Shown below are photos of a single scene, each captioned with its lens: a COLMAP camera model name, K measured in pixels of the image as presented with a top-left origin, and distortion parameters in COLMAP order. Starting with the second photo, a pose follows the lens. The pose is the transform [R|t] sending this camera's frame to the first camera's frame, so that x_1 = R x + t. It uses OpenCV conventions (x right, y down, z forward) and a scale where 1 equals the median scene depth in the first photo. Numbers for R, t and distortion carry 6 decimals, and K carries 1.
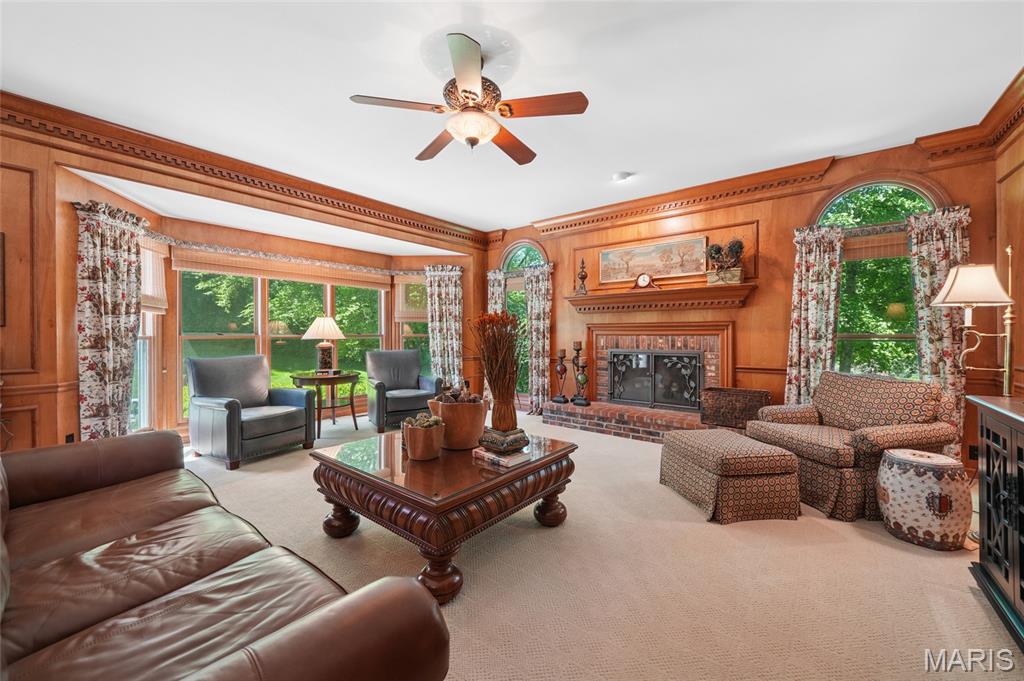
lens RADIAL K [[386.8, 0, 510.1], [0, 386.8, 337.6], [0, 0, 1]] dist [-0.005598, -0.000075]
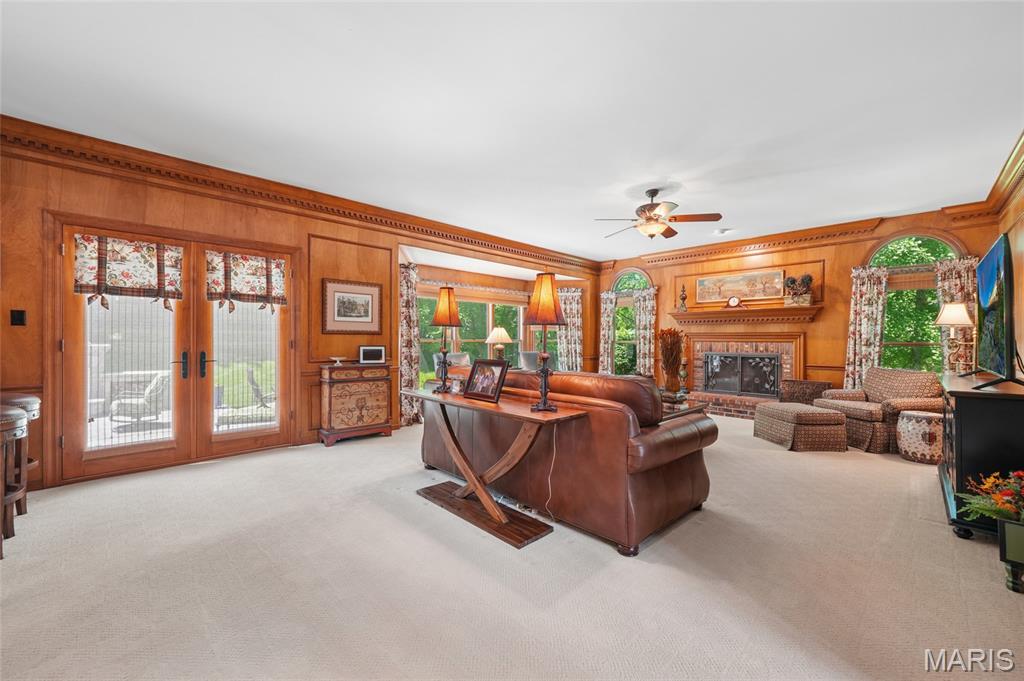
lens RADIAL K [[386.8, 0, 514.3], [0, 386.8, 341.6], [0, 0, 1]] dist [-0.005598, -0.000075]
pose [[0.992761, 0.007628, -0.119863, -0.312405], [-0.008060, 0.999963, -0.003114, 0.004367], [0.119834, 0.004058, 0.992786, -0.537043]]
